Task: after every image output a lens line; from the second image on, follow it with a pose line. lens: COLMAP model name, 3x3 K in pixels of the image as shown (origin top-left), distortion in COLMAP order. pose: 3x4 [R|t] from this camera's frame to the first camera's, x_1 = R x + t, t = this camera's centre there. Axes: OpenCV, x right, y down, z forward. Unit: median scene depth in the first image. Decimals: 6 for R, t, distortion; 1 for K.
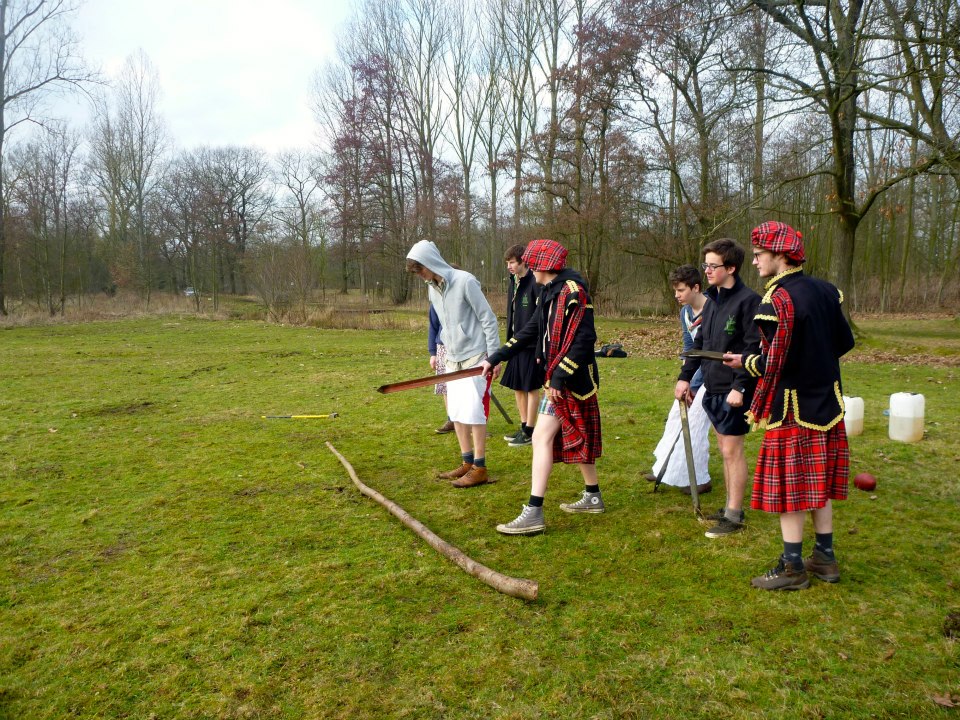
lens RADIAL K [[780.3, 0, 478.8], [0, 780.3, 364.0], [0, 0, 1]] dist [-0.035228, 0.000414]
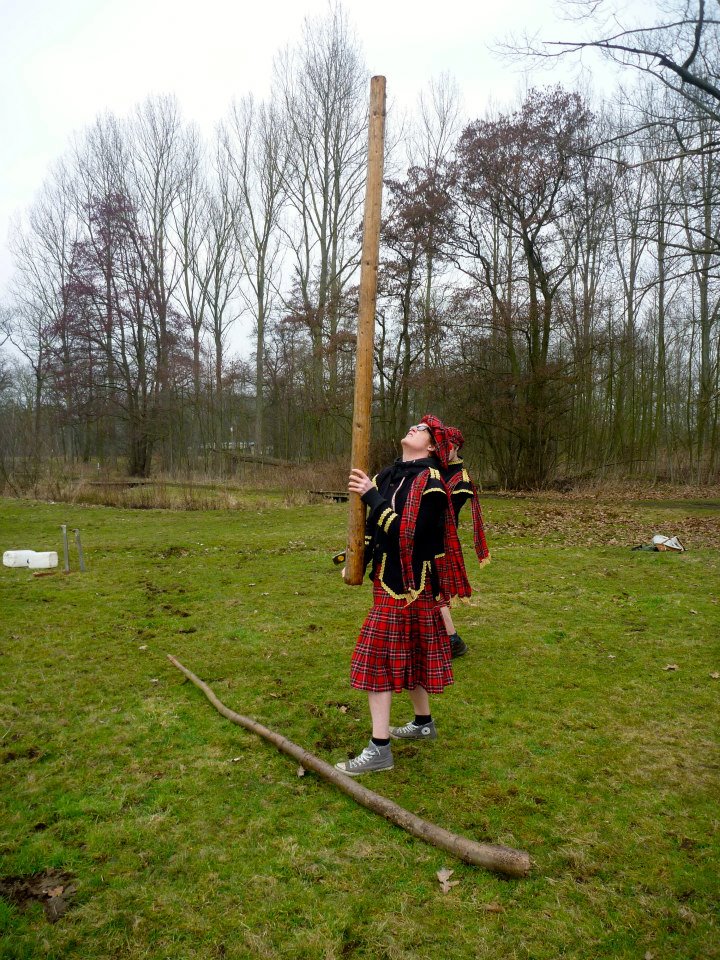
lens RADIAL K [[780.3, 0, 361.8], [0, 780.3, 480.6], [0, 0, 1]] dist [-0.035228, 0.000414]
pose [[0.962952, 0.003443, 0.269652, -0.115621], [0.014750, 0.997749, -0.065415, -0.011746], [-0.269270, 0.066969, 0.960733, 0.114813]]
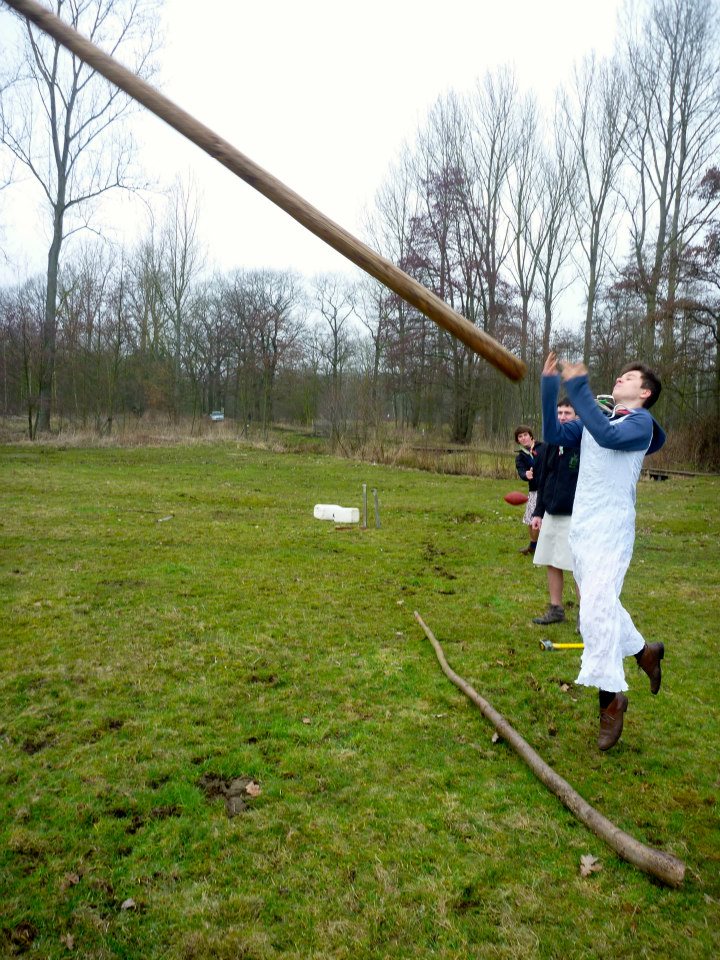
lens RADIAL K [[780.3, 0, 365.1], [0, 780.3, 481.6], [0, 0, 1]] dist [-0.035228, 0.000414]
pose [[0.989297, 0.058103, -0.133848, -0.104375], [-0.060825, 0.998015, -0.016331, -0.011804], [0.132634, 0.024297, 0.990867, 0.112332]]
